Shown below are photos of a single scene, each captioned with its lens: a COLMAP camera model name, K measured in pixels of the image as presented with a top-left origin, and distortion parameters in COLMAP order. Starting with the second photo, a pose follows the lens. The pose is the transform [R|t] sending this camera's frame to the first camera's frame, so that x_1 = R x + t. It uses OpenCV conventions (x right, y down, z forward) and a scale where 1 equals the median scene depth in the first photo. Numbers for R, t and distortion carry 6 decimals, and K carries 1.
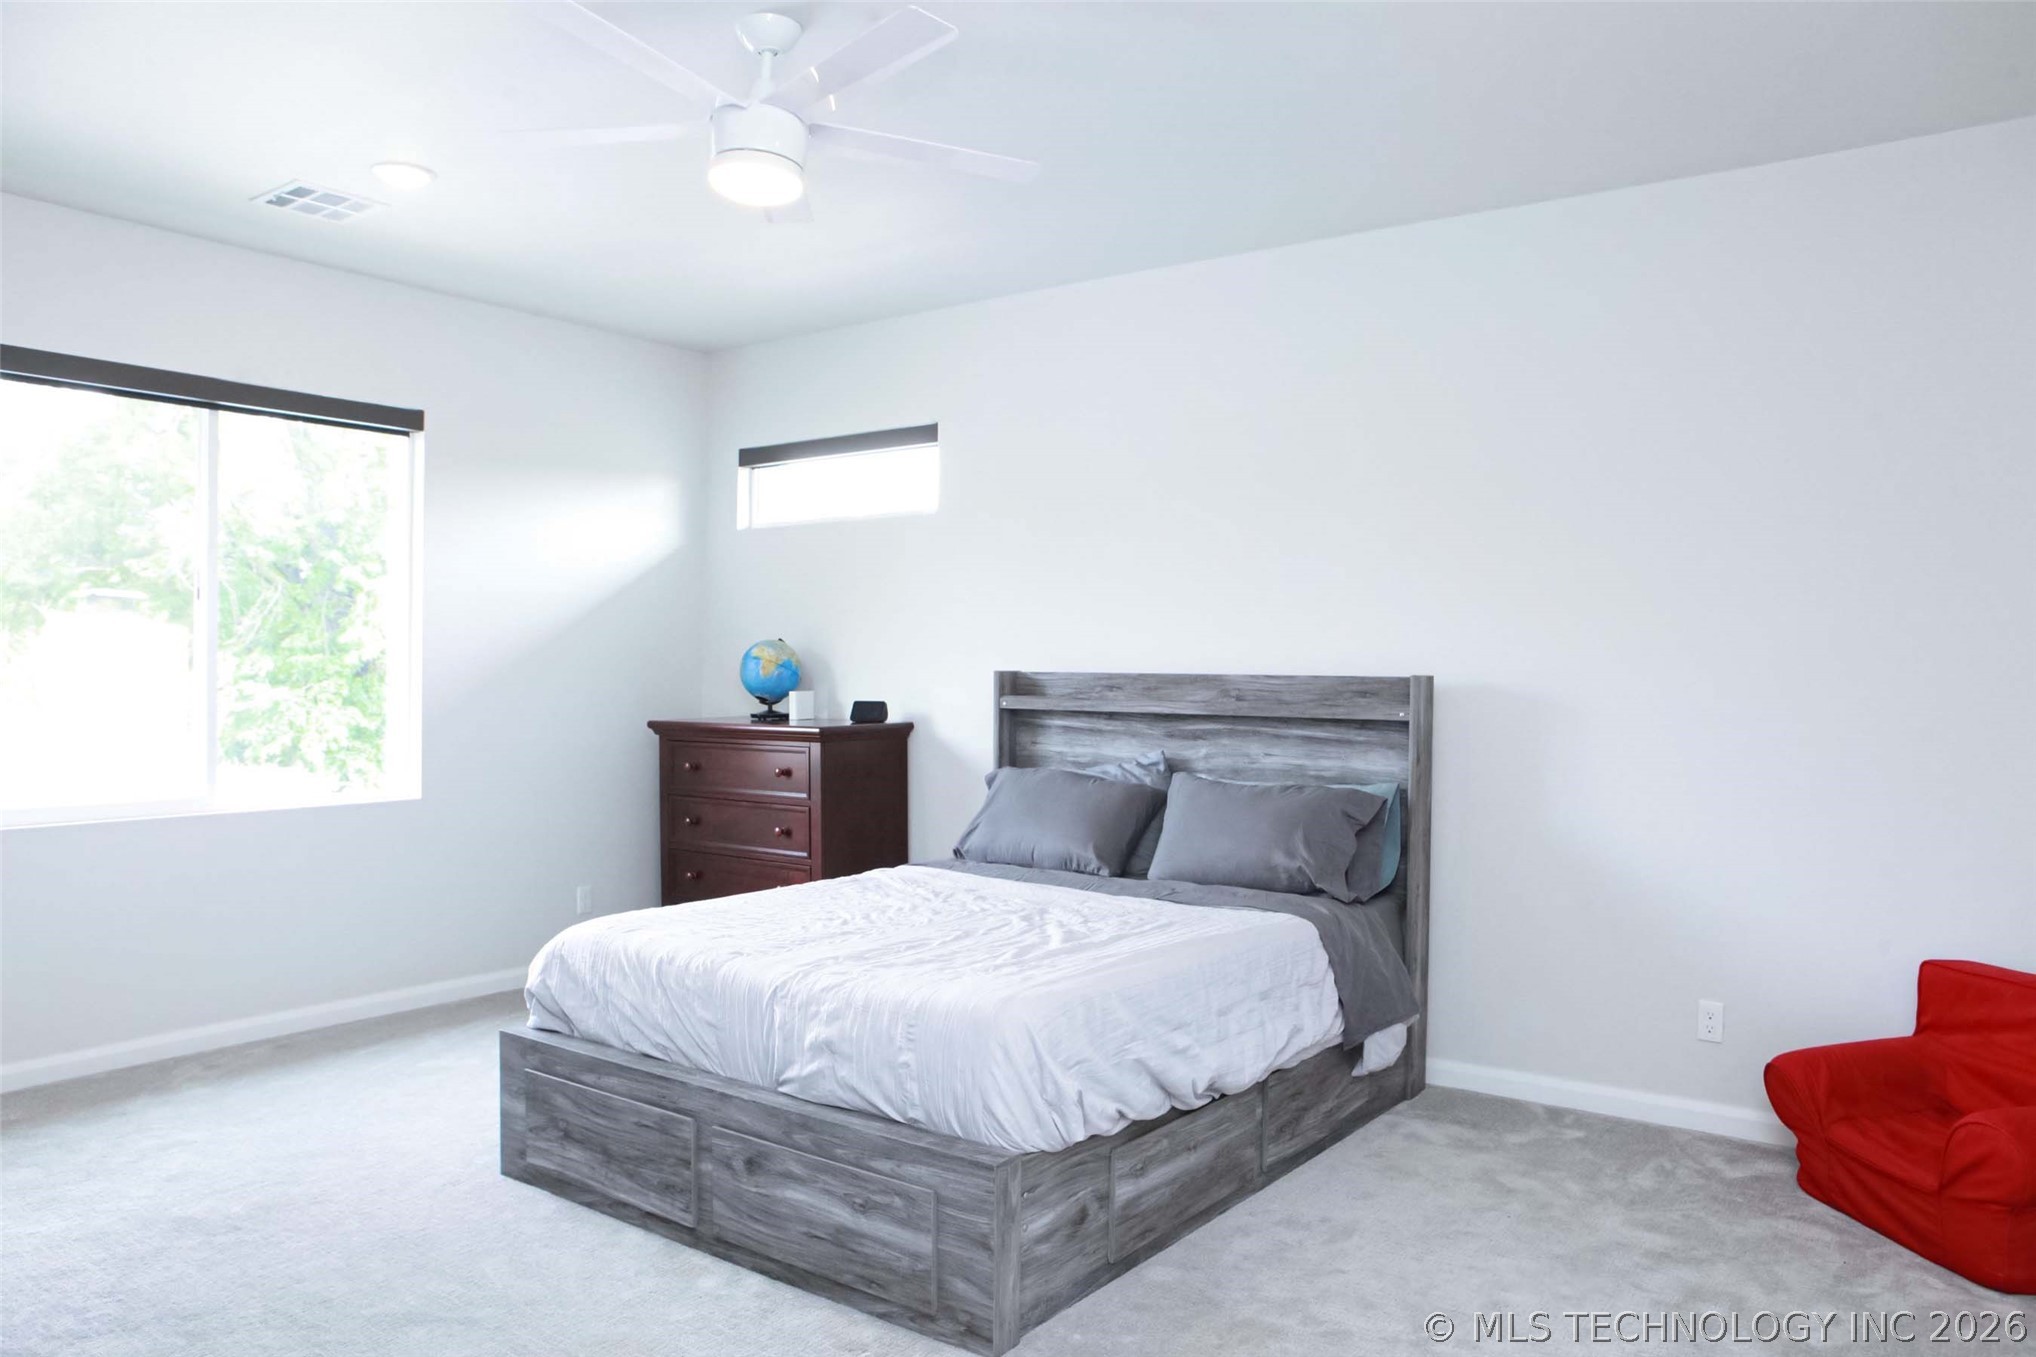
lens RADIAL K [[1424.2, 0, 1018.0], [0, 1424.2, 678.5], [0, 0, 1]] dist [-0.114069, 0.094594]
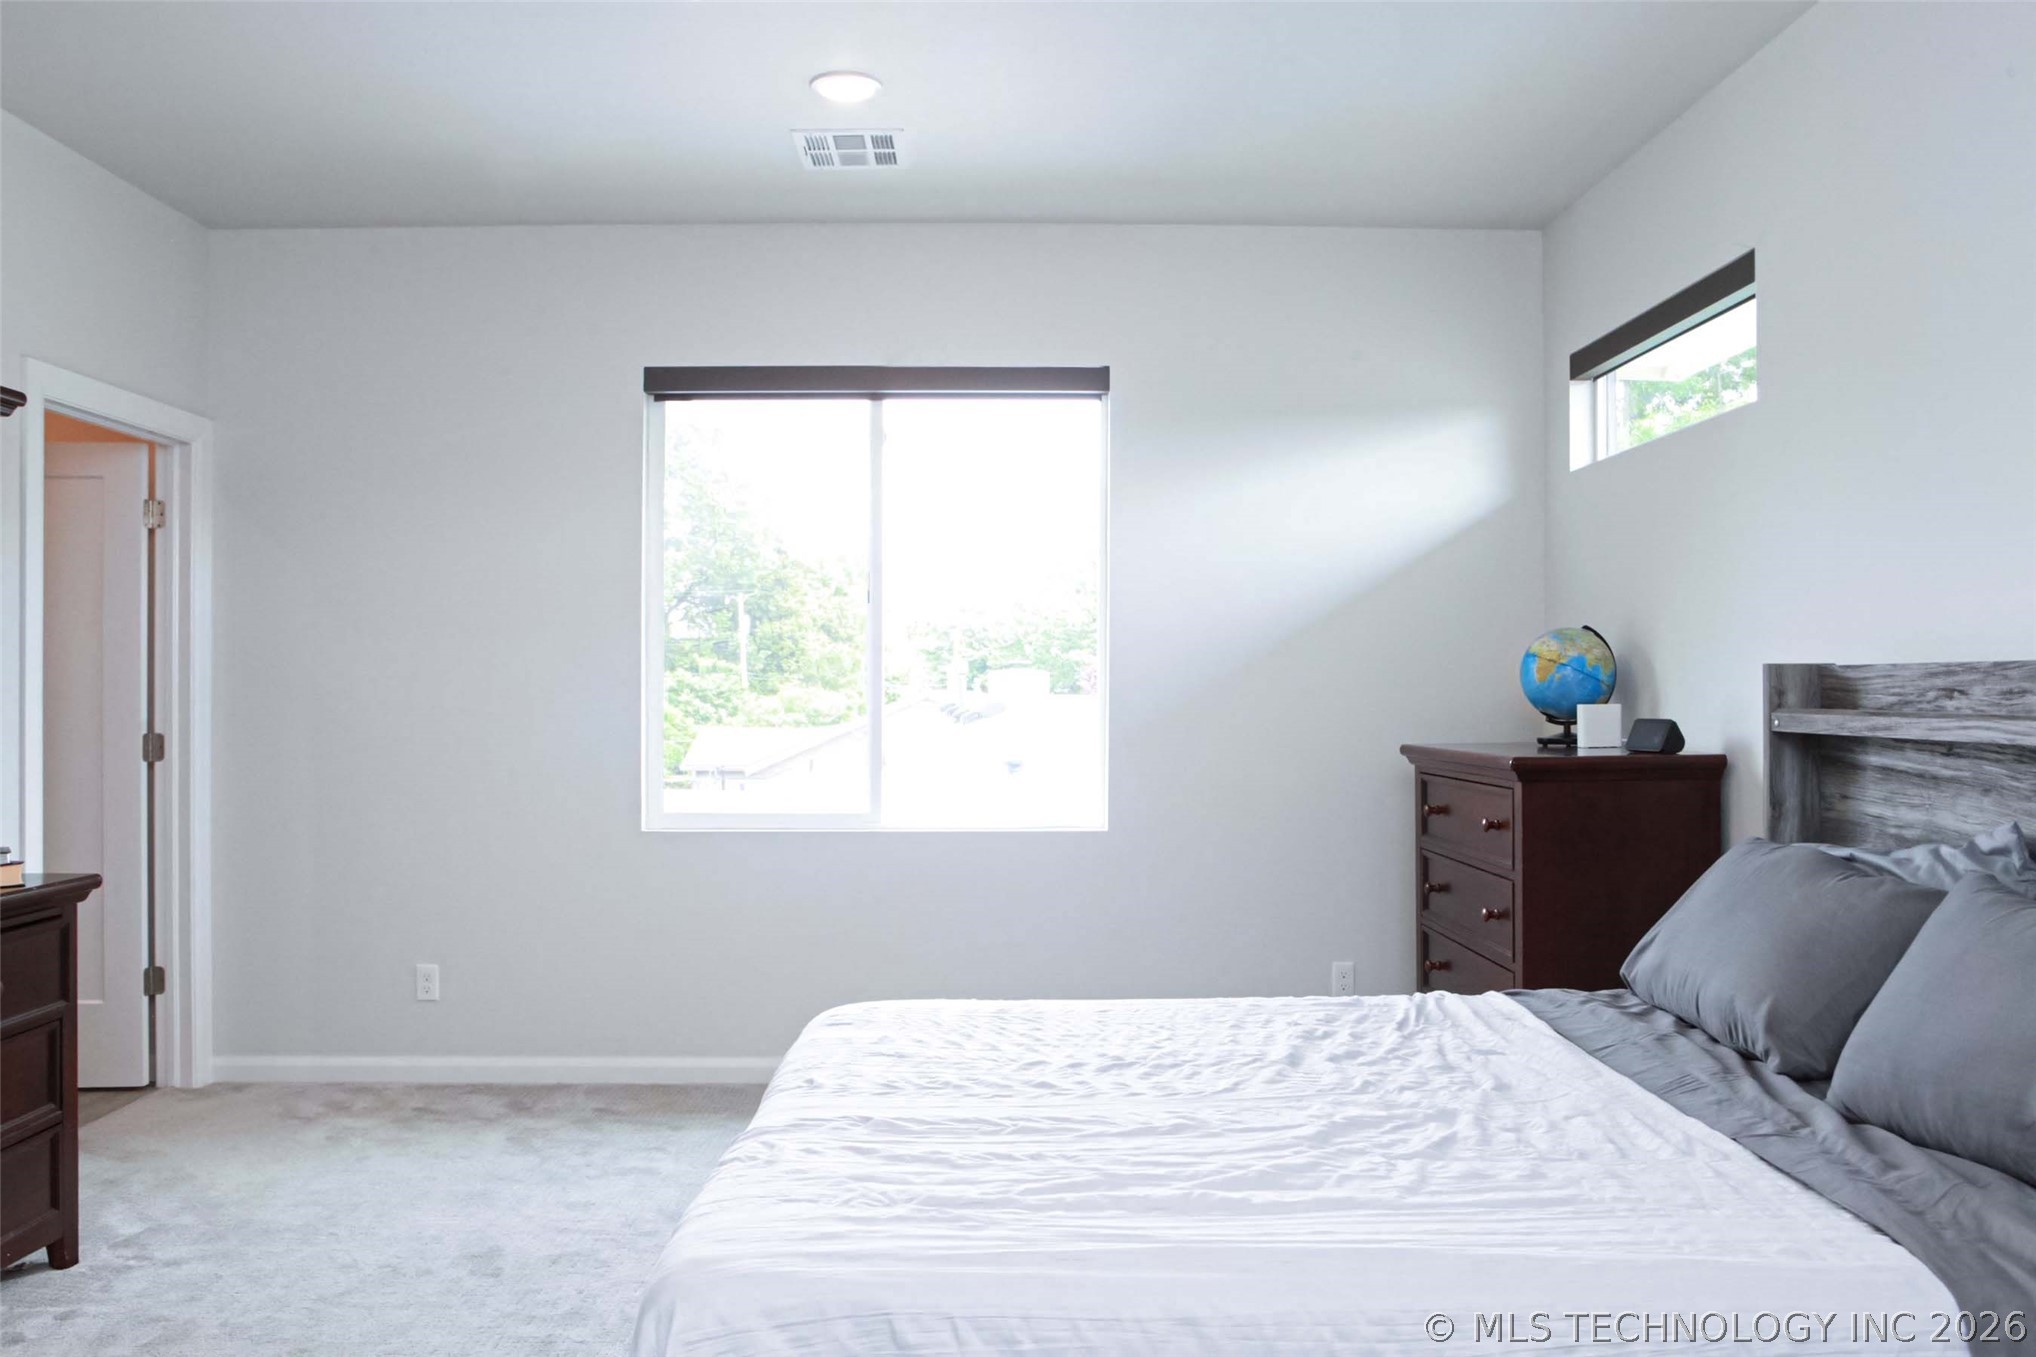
lens RADIAL K [[1534.8, 0, 1015.7], [0, 1534.8, 710.3], [0, 0, 1]] dist [-0.045050, 0.001572]
pose [[0.607439, 0.003647, -0.794358, 0.276671], [-0.001417, 0.999993, 0.003507, 0.011099], [0.794365, -0.001005, 0.607439, 0.409417]]
